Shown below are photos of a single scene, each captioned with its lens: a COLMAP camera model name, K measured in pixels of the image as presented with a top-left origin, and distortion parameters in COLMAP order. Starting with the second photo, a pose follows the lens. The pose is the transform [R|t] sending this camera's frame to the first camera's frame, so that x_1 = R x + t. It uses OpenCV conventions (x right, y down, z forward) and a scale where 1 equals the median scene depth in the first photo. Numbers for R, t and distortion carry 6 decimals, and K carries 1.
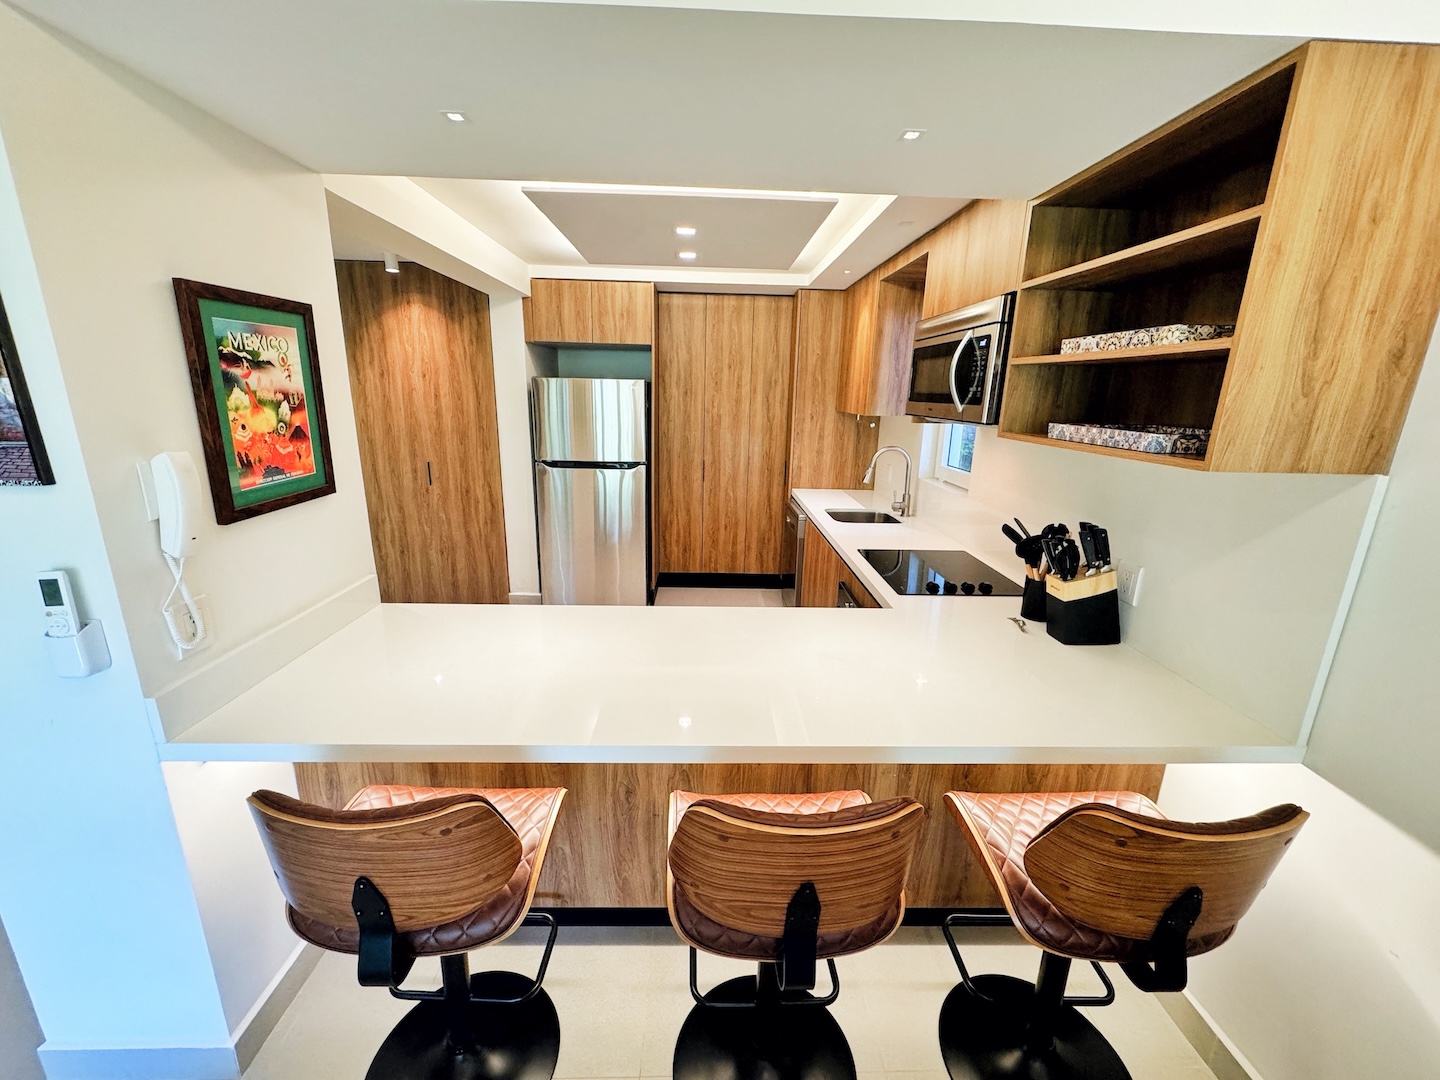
lens RADIAL K [[578.5, 0, 721.2], [0, 578.5, 538.6], [0, 0, 1]] dist [-0.000208, 0.001122]
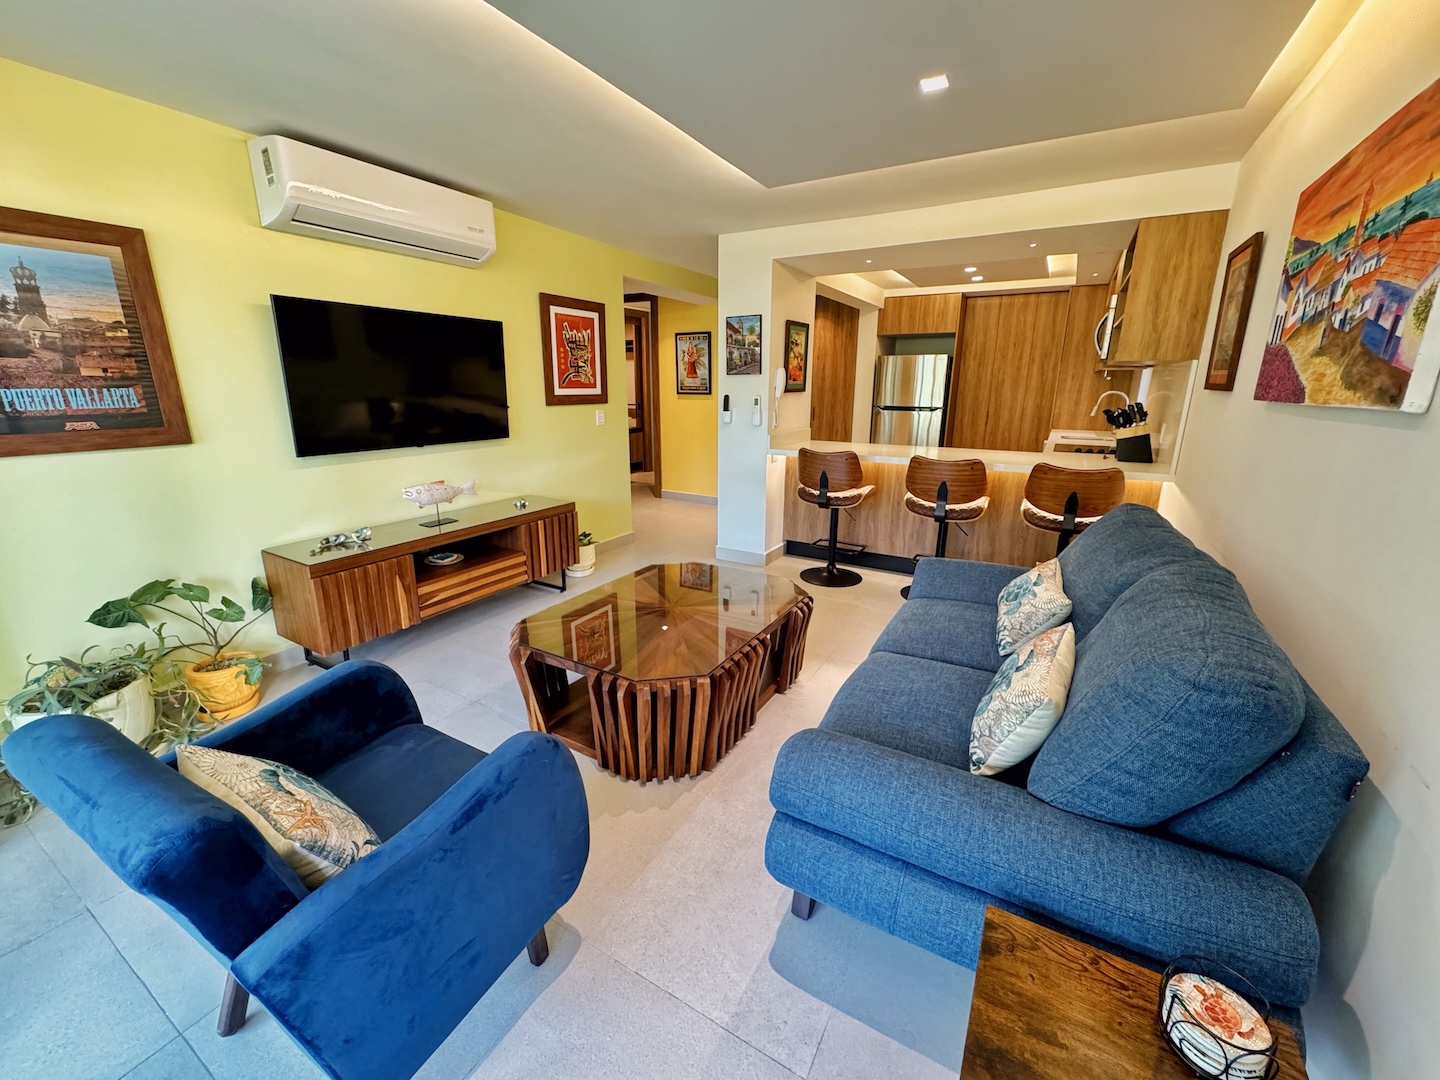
lens RADIAL K [[578.5, 0, 725.1], [0, 578.5, 535.2], [0, 0, 1]] dist [-0.000208, 0.001122]
pose [[0.853704, 0.114489, -0.508017, 0.206773], [-0.115457, 0.992867, 0.029736, 0.239650], [0.507798, 0.033268, 0.860834, -0.659330]]
